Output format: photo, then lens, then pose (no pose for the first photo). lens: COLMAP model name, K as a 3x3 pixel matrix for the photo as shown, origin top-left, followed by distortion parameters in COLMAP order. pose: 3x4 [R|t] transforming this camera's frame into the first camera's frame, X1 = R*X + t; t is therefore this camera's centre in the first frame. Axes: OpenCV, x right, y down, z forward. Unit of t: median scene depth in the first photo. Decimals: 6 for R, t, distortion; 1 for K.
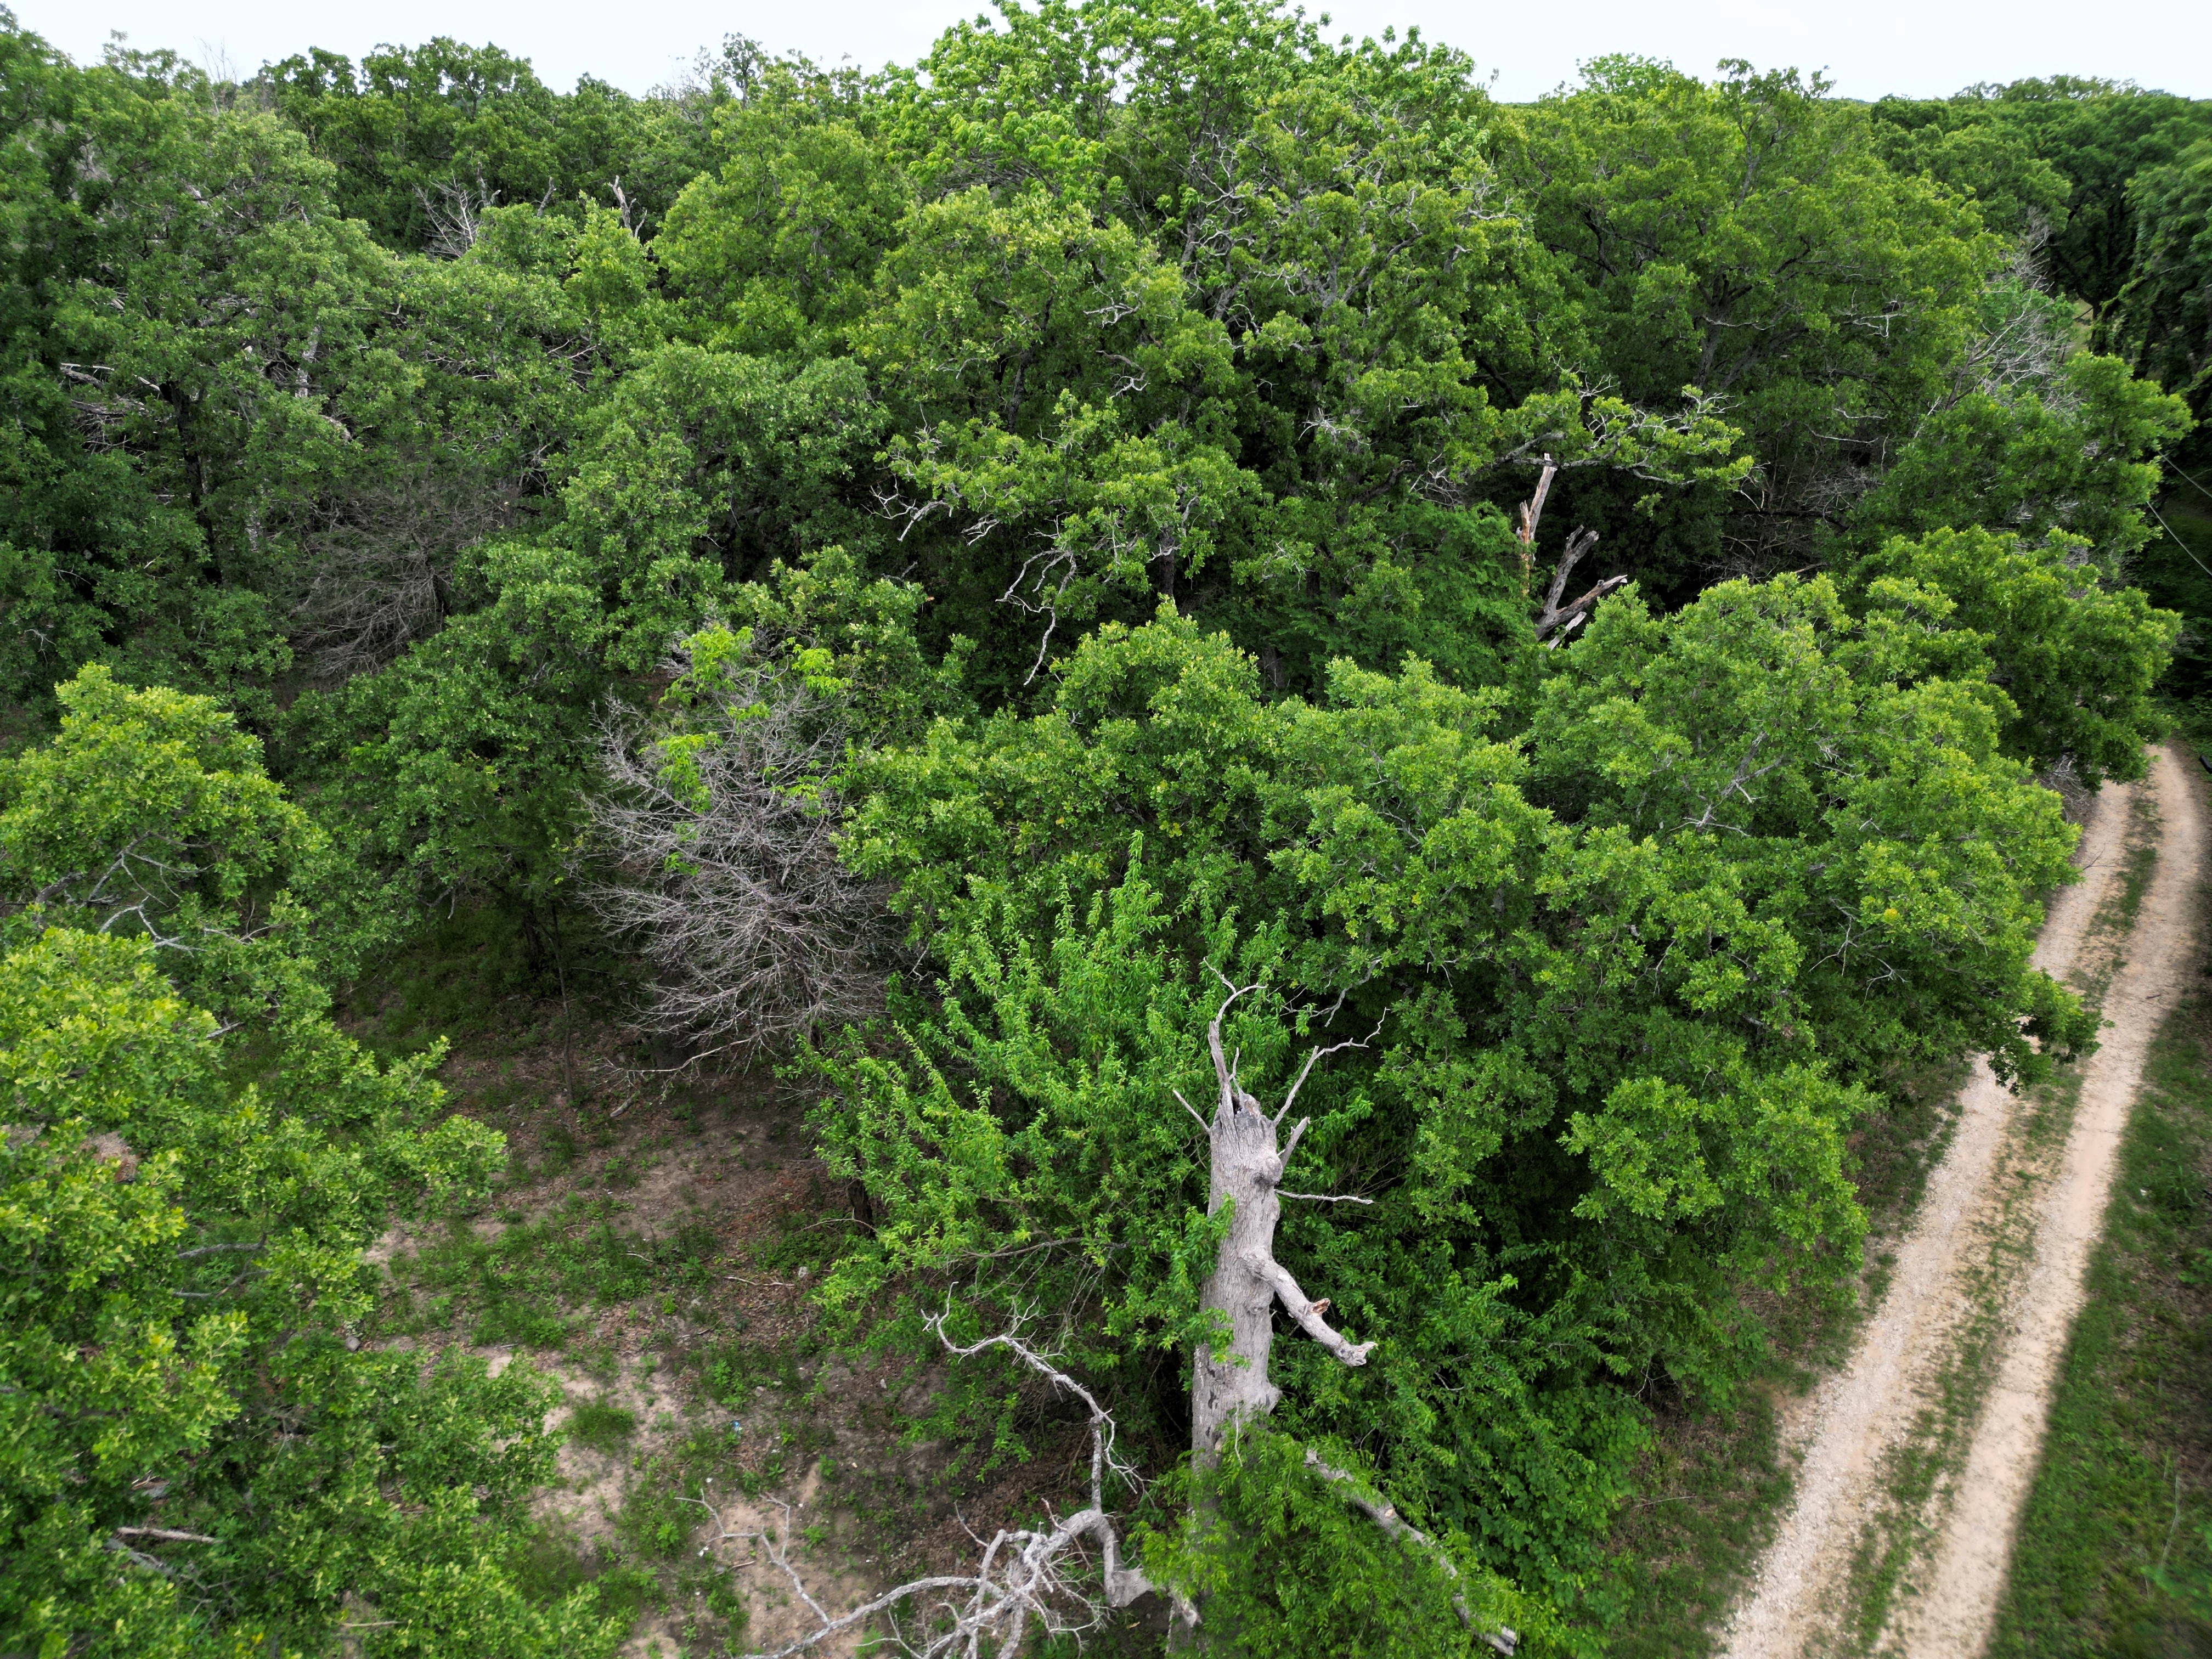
lens RADIAL K [[1537.6, 0, 1104.0], [0, 1537.6, 813.9], [0, 0, 1]] dist [0.041028, -0.041557]
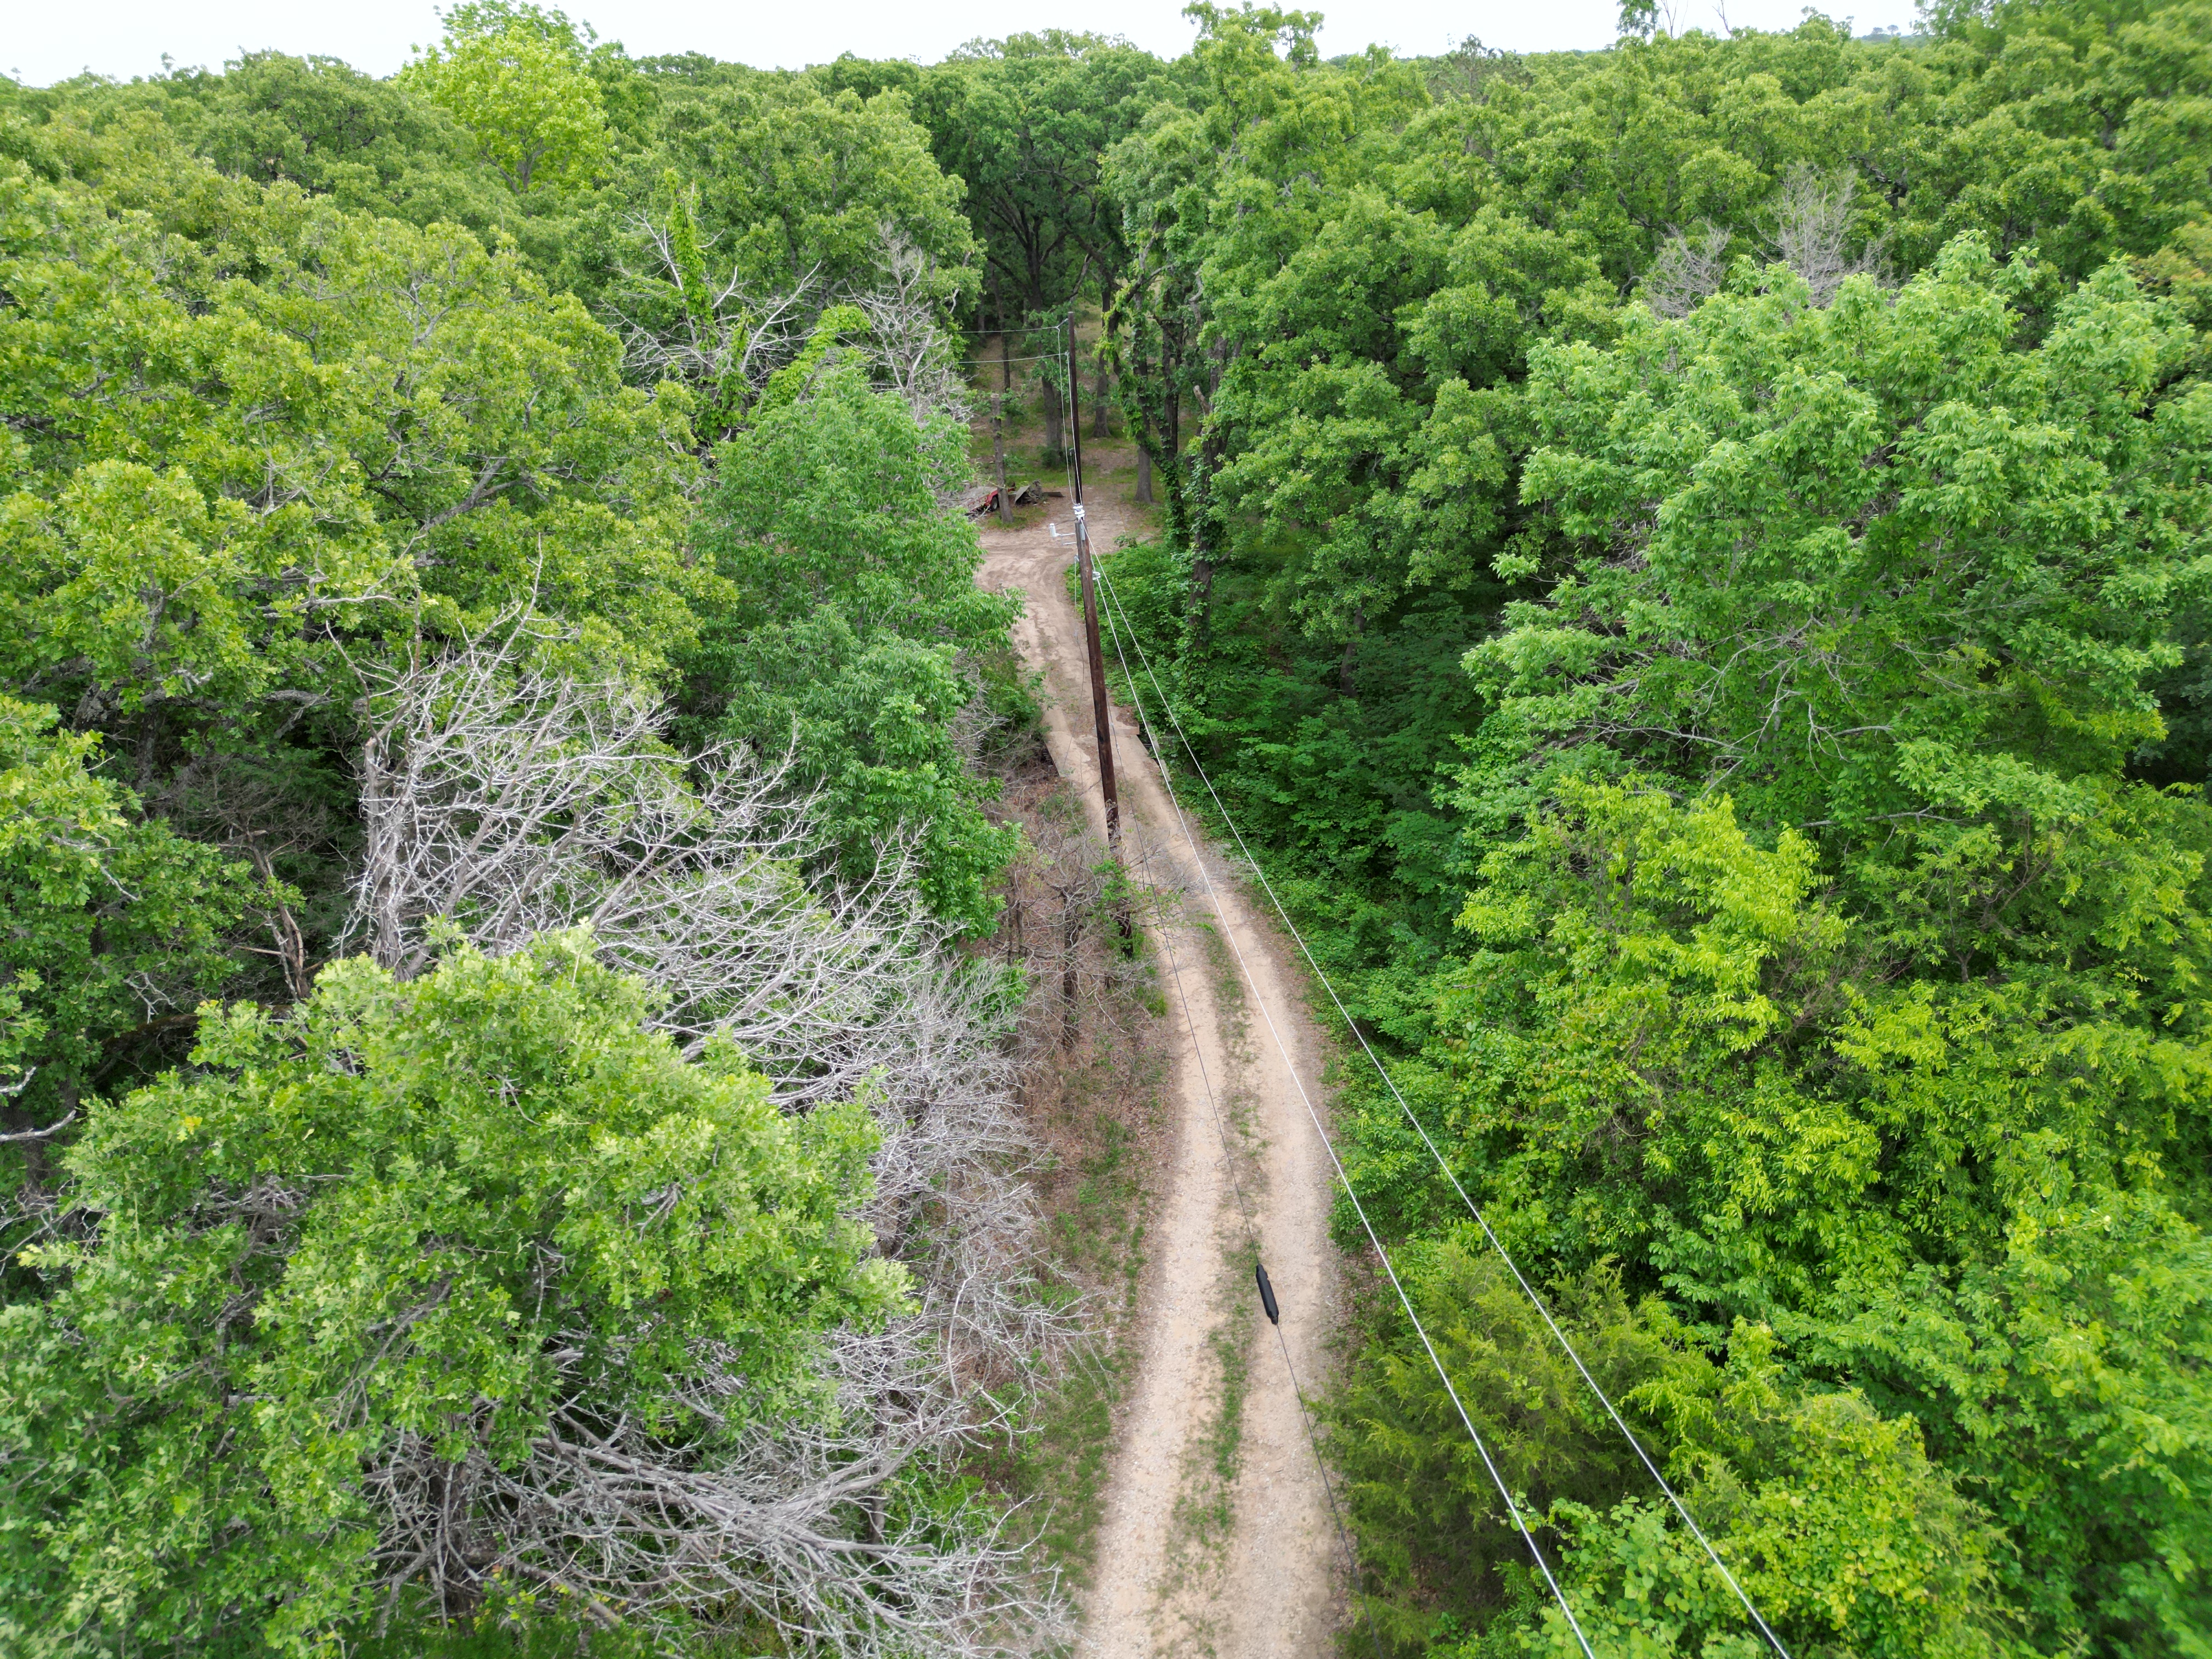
lens RADIAL K [[1568.9, 0, 1106.9], [0, 1568.9, 777.7], [0, 0, 1]] dist [-0.005776, -0.007114]
pose [[0.882393, -0.202294, 0.424805, 0.256344], [0.204611, 0.977996, 0.040712, -0.128997], [-0.423694, 0.050996, 0.904369, 0.291335]]
